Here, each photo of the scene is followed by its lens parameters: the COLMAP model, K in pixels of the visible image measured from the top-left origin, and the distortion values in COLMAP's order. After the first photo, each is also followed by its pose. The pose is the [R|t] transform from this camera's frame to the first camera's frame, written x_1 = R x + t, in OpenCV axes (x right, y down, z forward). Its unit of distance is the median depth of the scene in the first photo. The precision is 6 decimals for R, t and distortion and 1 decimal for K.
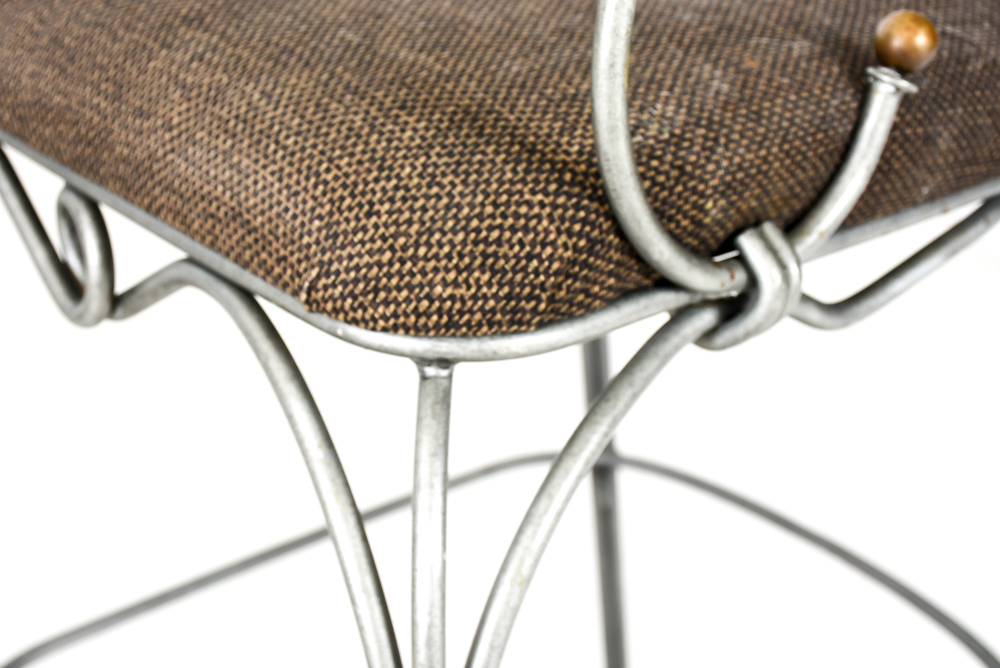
lens RADIAL K [[1812.2, 0, 501.0], [0, 1812.2, 336.7], [0, 0, 1]] dist [0.031403, 0.000000]
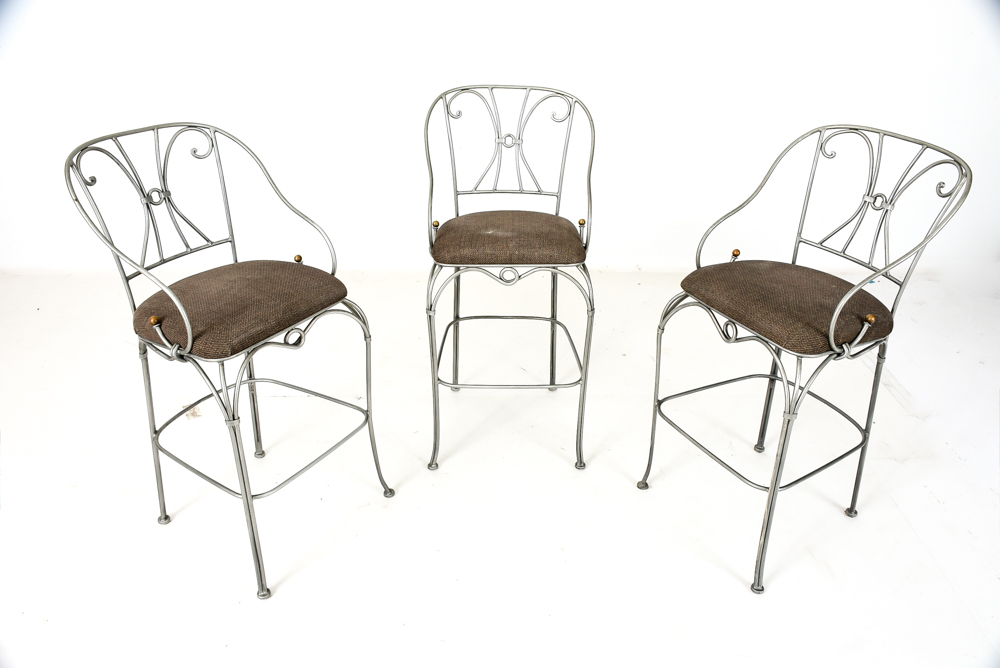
lens RADIAL K [[771.8, 0, 499.3], [0, 771.8, 340.6], [0, 0, 1]] dist [-0.019929, -0.016573]
pose [[0.980283, 0.136377, -0.142994, -0.766884], [-0.133707, 0.990621, 0.028162, 0.023241], [0.145494, -0.008487, 0.989323, -2.182587]]
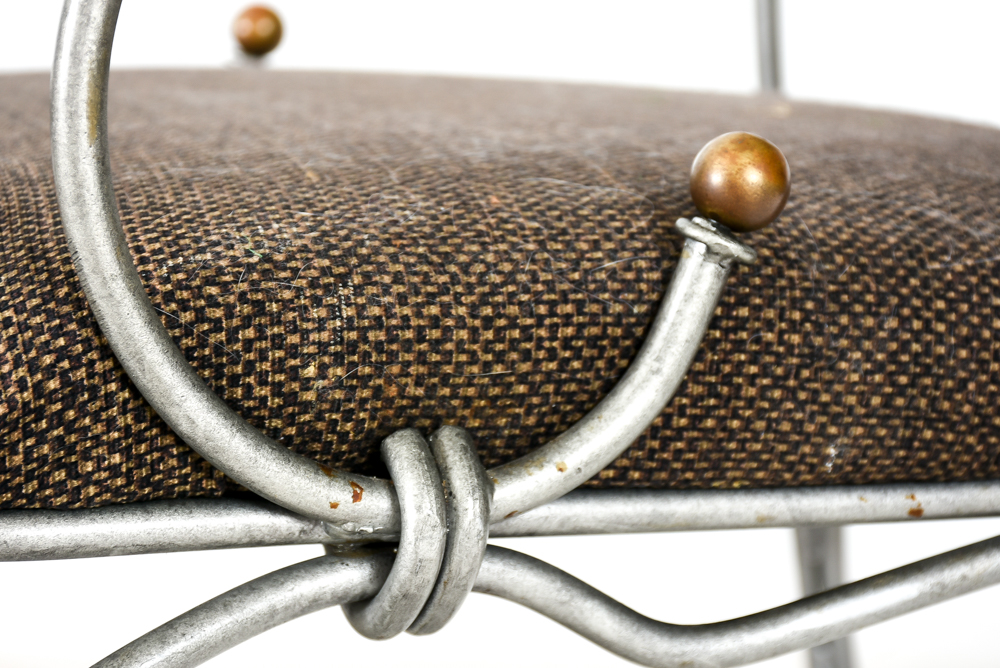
lens RADIAL K [[2835.3, 0, 500.2], [0, 2835.3, 333.5], [0, 0, 1]] dist [-0.083381, 0.000000]
pose [[0.937027, 0.062200, -0.343675, 0.521926], [-0.151263, 0.959212, -0.238814, 0.143699], [0.314803, 0.275760, 0.908216, 0.109765]]
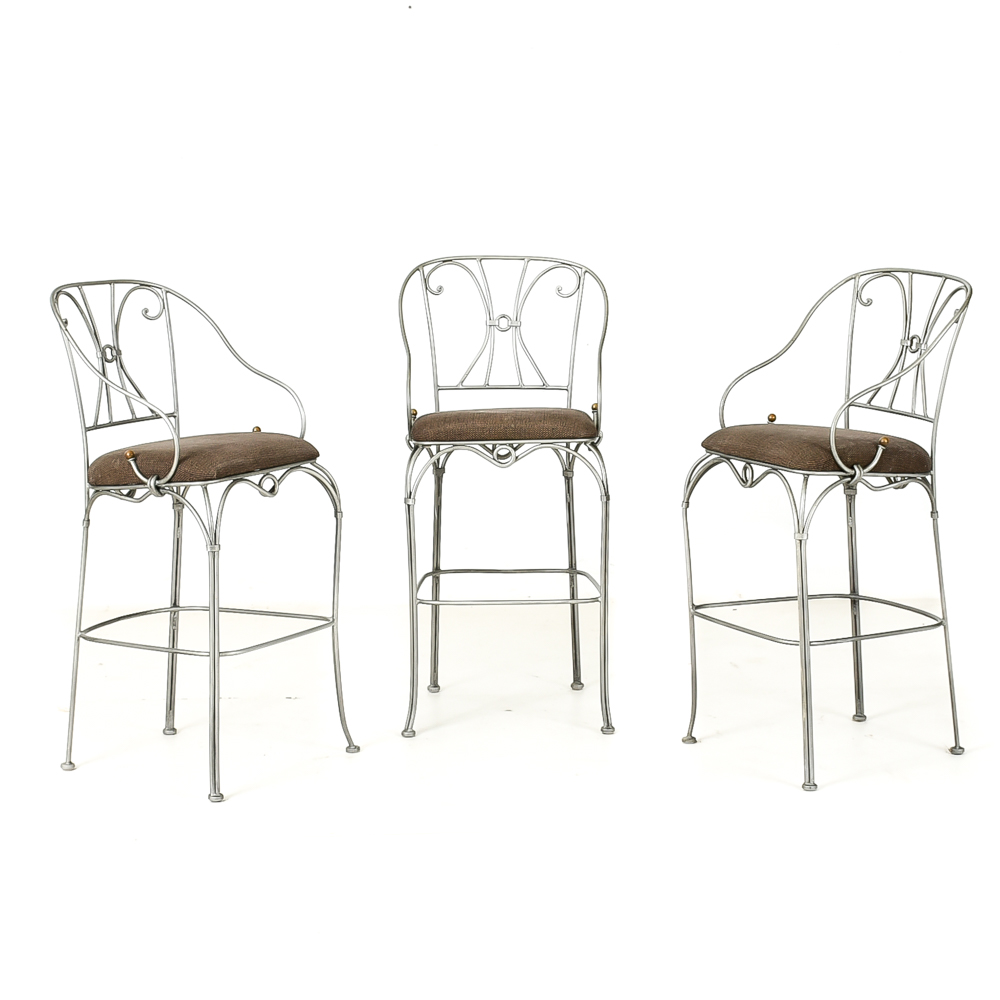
lens RADIAL K [[2659.9, 0, 502.3], [0, 2659.9, 504.9], [0, 0, 1]] dist [-0.024050, 0.000000]
pose [[0.980998, 0.062912, -0.183534, 0.684023], [-0.115985, 0.948488, -0.294819, 3.185769], [0.155532, 0.310504, 0.937762, -8.505042]]
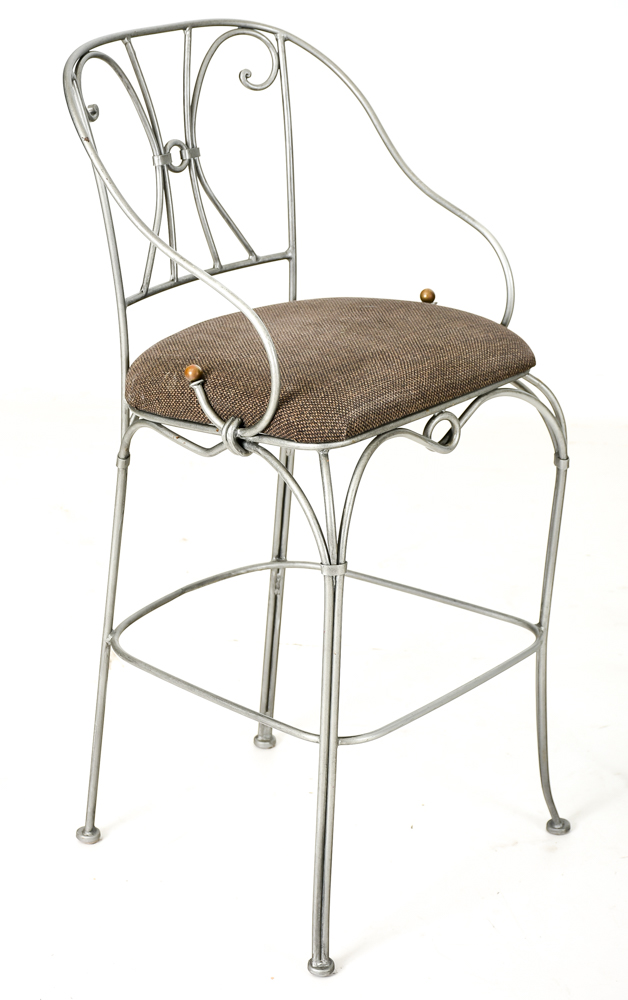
lens RADIAL K [[2372.8, 0, 308.8], [0, 2372.8, 494.4], [0, 0, 1]] dist [-0.049894, 0.000000]
pose [[0.940075, 0.168998, -0.296139, -0.817823], [-0.198237, 0.977547, -0.071435, 0.764260], [0.277417, 0.125860, 0.952470, -3.981801]]
